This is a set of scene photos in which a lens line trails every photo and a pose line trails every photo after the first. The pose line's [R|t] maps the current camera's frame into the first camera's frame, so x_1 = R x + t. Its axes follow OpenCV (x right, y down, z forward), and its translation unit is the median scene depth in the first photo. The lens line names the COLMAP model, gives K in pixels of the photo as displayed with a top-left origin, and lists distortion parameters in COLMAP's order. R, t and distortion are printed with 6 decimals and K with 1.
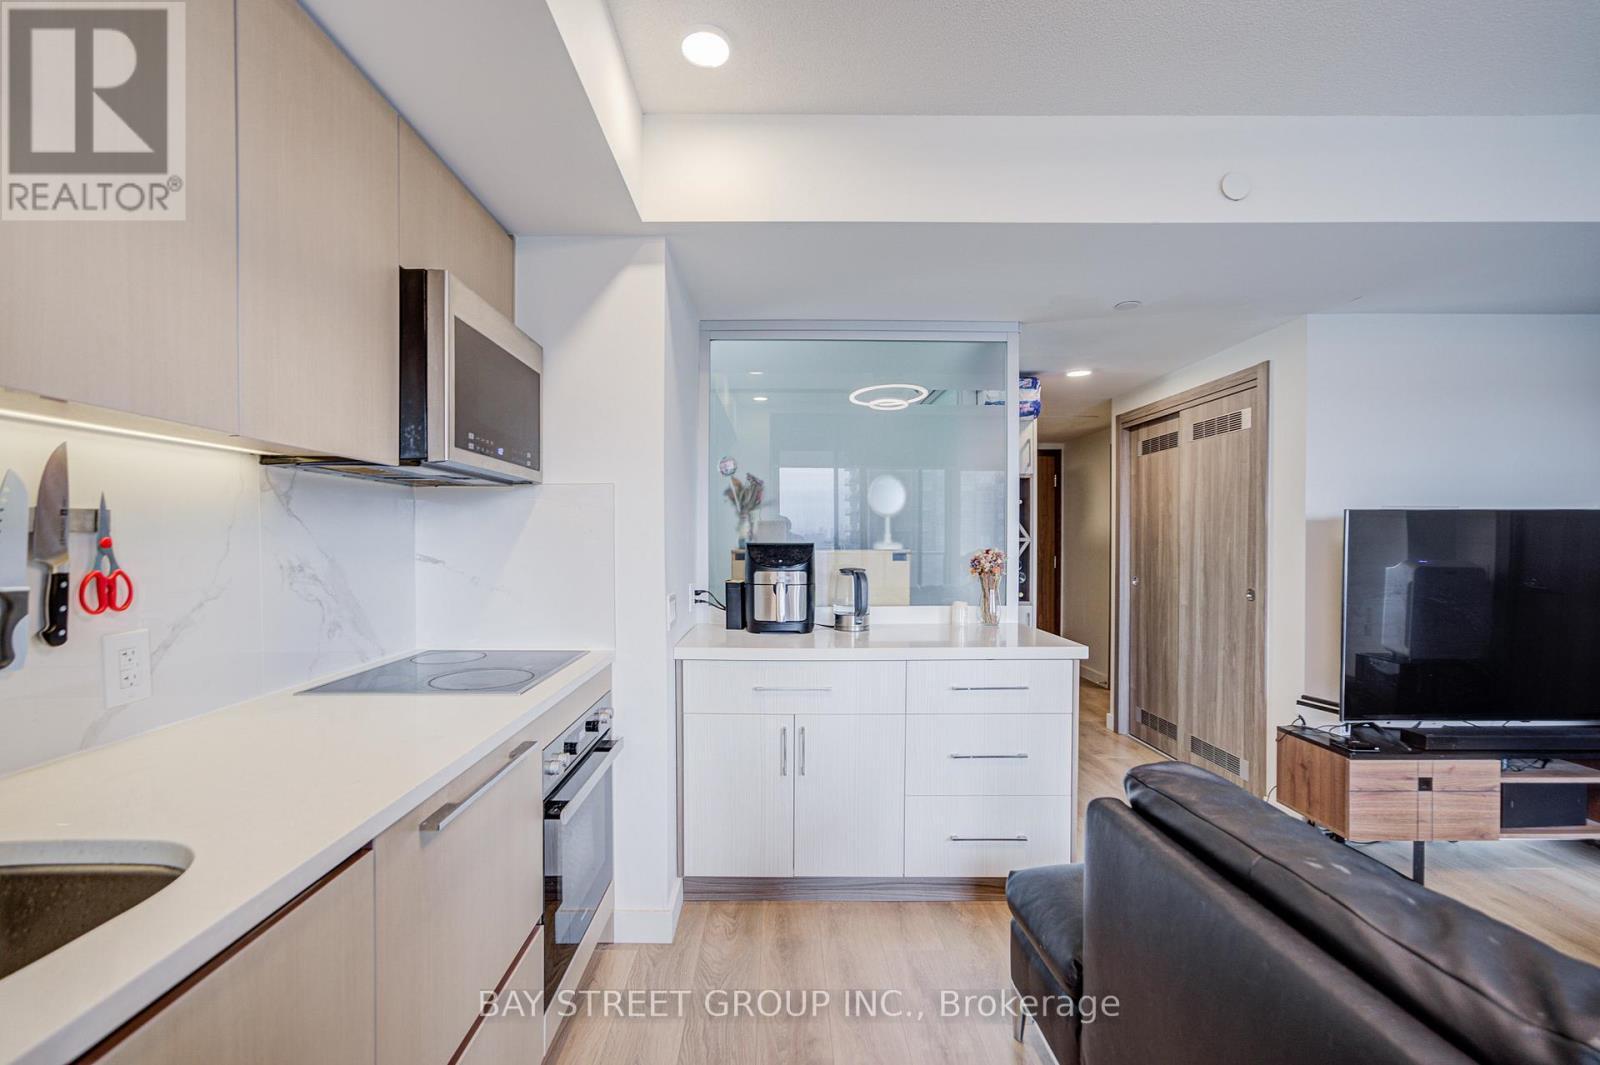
lens RADIAL K [[680.8, 0, 794.8], [0, 680.8, 540.2], [0, 0, 1]] dist [-0.011757, 0.005808]
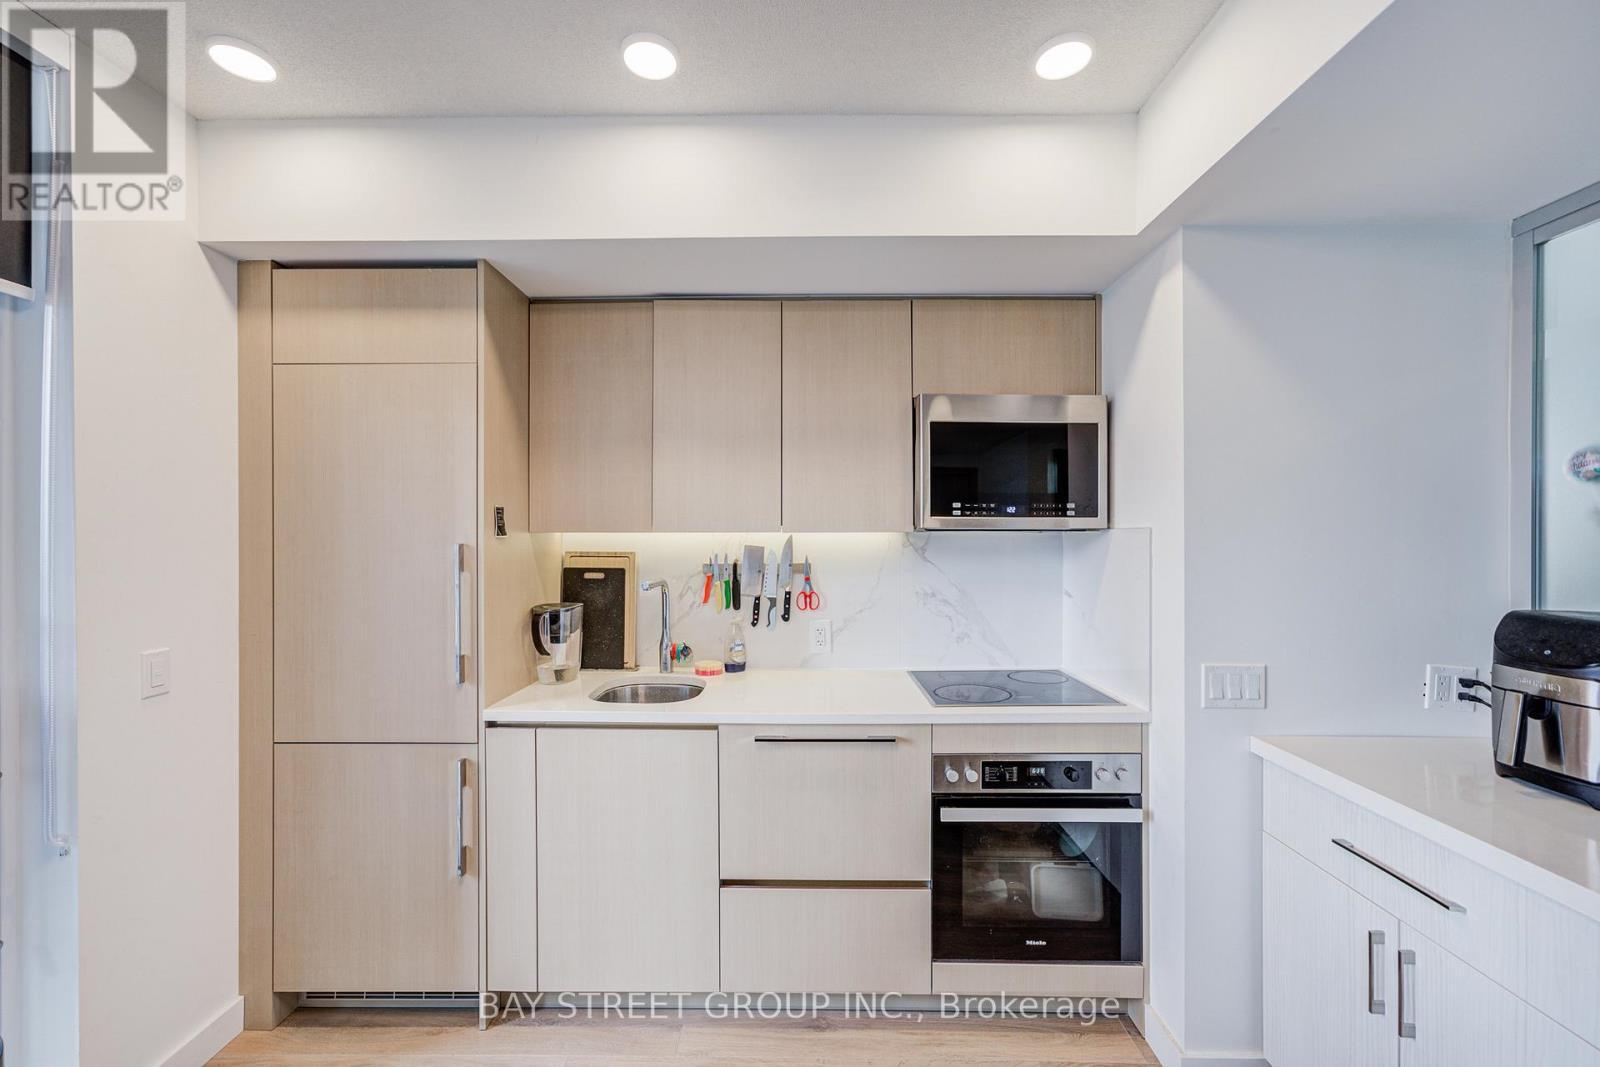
lens RADIAL K [[680.8, 0, 793.3], [0, 680.8, 544.0], [0, 0, 1]] dist [-0.011757, 0.005808]
pose [[-0.038083, 0.005172, -0.999261, 0.864107], [-0.005570, 0.999970, 0.005388, -0.085749], [0.999259, 0.005771, -0.038053, 0.737664]]
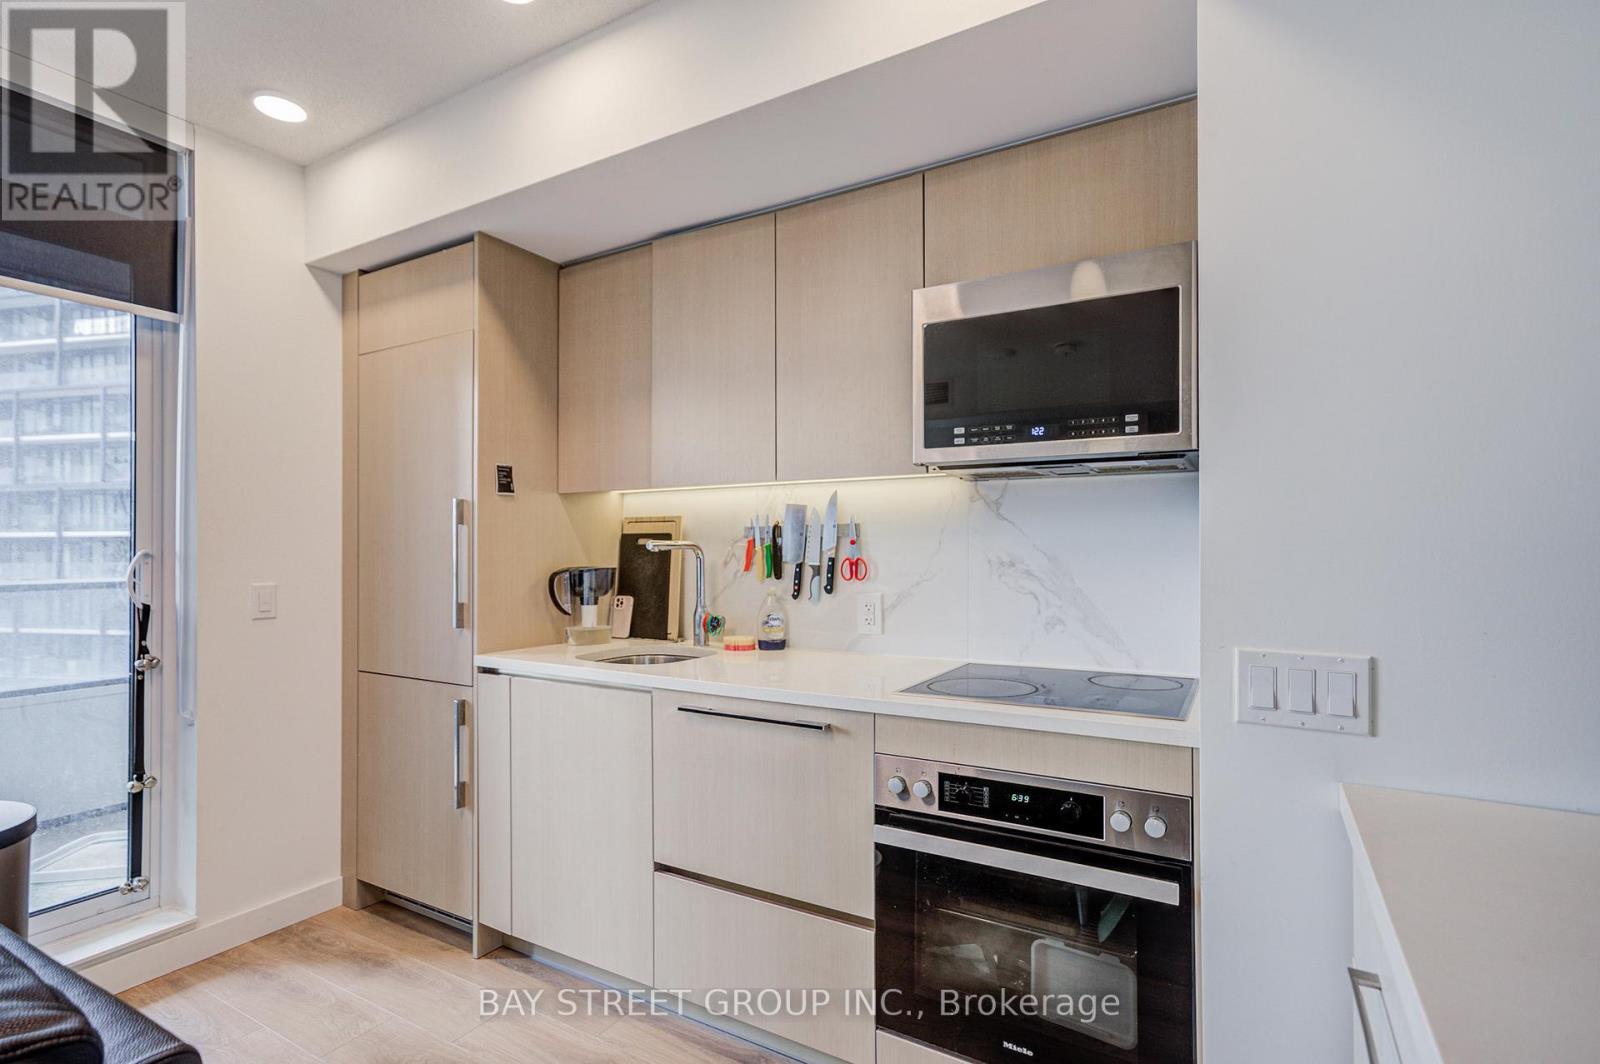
lens RADIAL K [[789.8, 0, 779.2], [0, 789.8, 548.2], [0, 0, 1]] dist [-0.020819, 0.004928]
pose [[-0.545862, -0.003487, -0.837868, 0.613994], [-0.002381, 0.999994, -0.002611, 0.018665], [0.837872, 0.000570, -0.545867, 1.414530]]
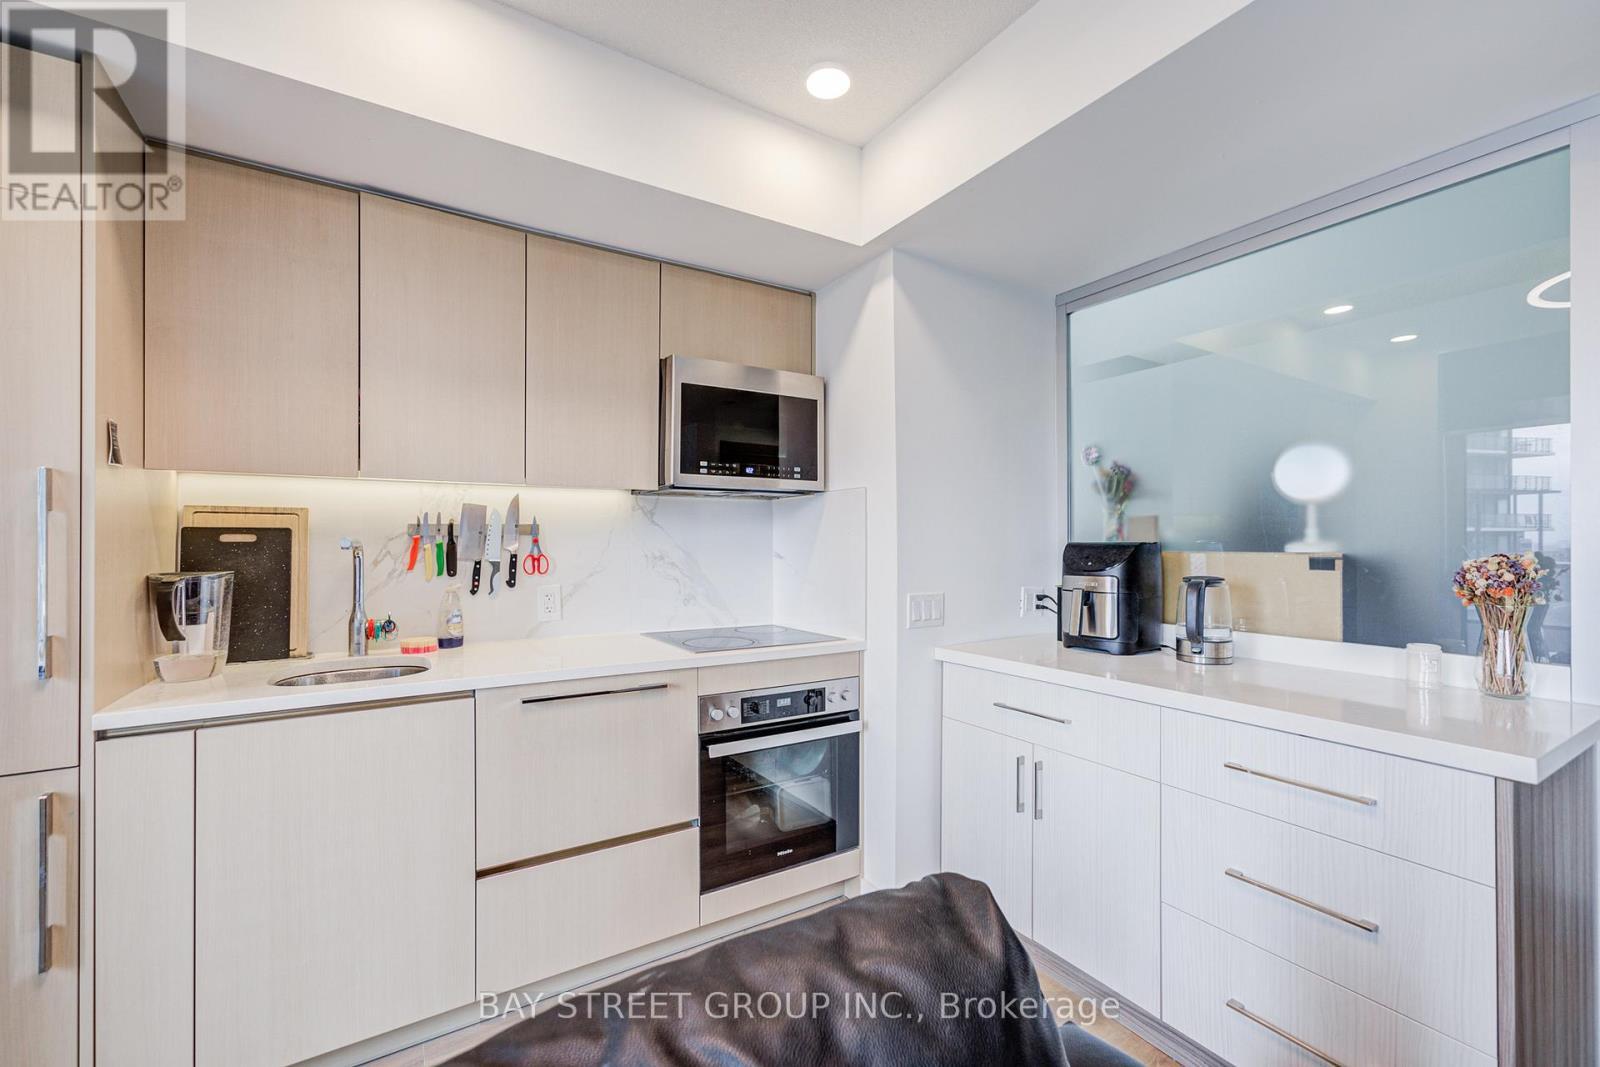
lens RADIAL K [[680.8, 0, 809.5], [0, 680.8, 536.0], [0, 0, 1]] dist [-0.011757, 0.005808]
pose [[0.511582, -0.009238, -0.859185, 0.841211], [-0.000094, 0.999942, -0.010807, 0.009126], [0.859235, 0.005609, 0.511551, 0.467270]]
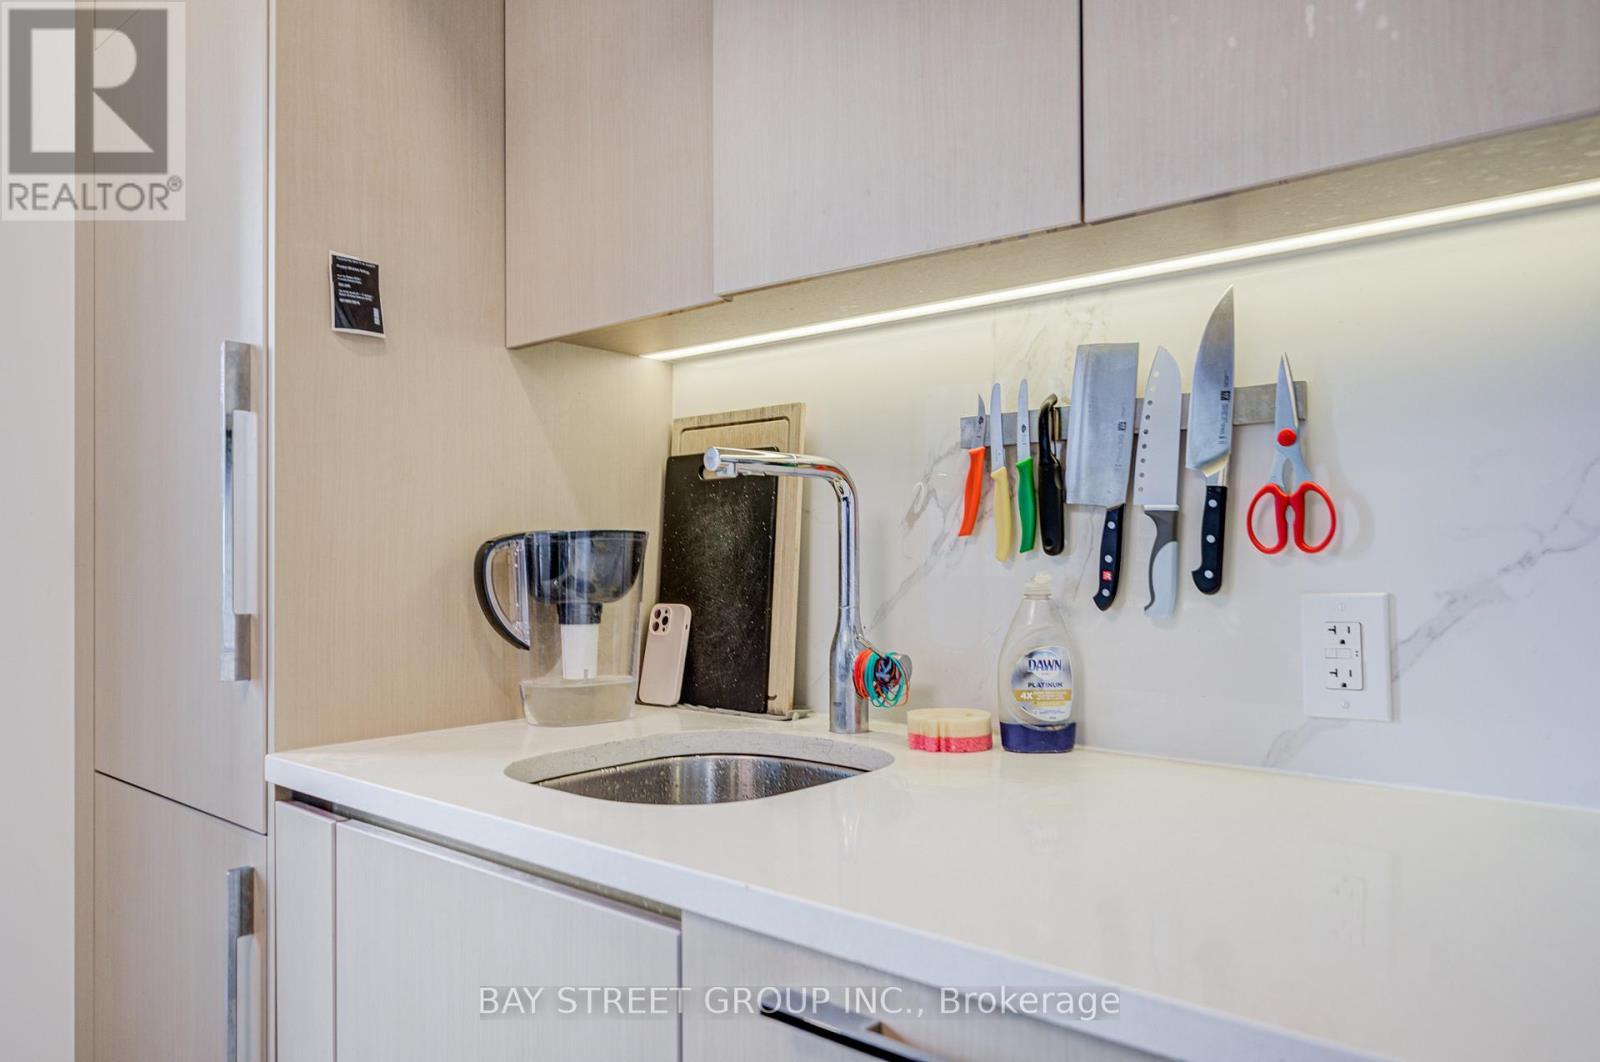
lens RADIAL K [[1098.1, 0, 837.6], [0, 1098.1, 551.1], [0, 0, 1]] dist [0.062546, -0.007833]
pose [[-0.670912, -0.005373, -0.741517, -0.013322], [0.000627, 0.999969, -0.007812, 0.080317], [0.741537, -0.005706, -0.670888, 0.968494]]
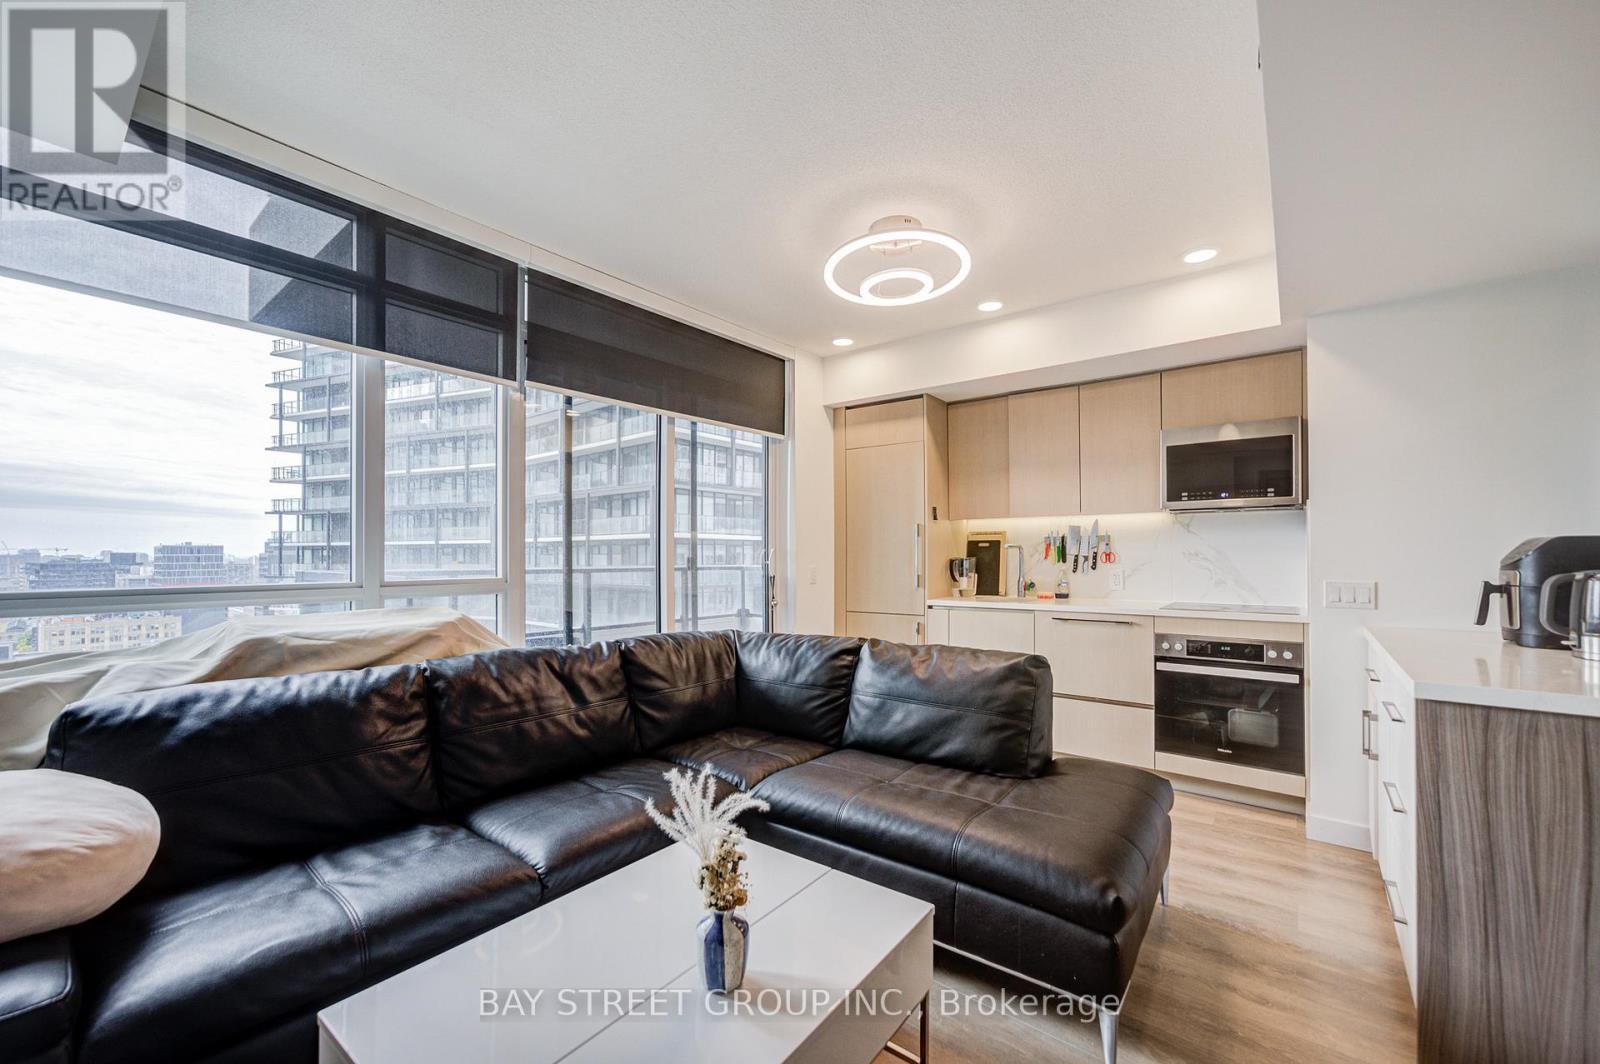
lens RADIAL K [[648.3, 0, 821.6], [0, 648.3, 549.5], [0, 0, 1]] dist [-0.006397, 0.000724]
pose [[-0.613734, -0.012921, -0.789407, 1.919925], [-0.005775, 0.999913, -0.011876, 0.058885], [0.789492, -0.002730, -0.613755, 1.369858]]
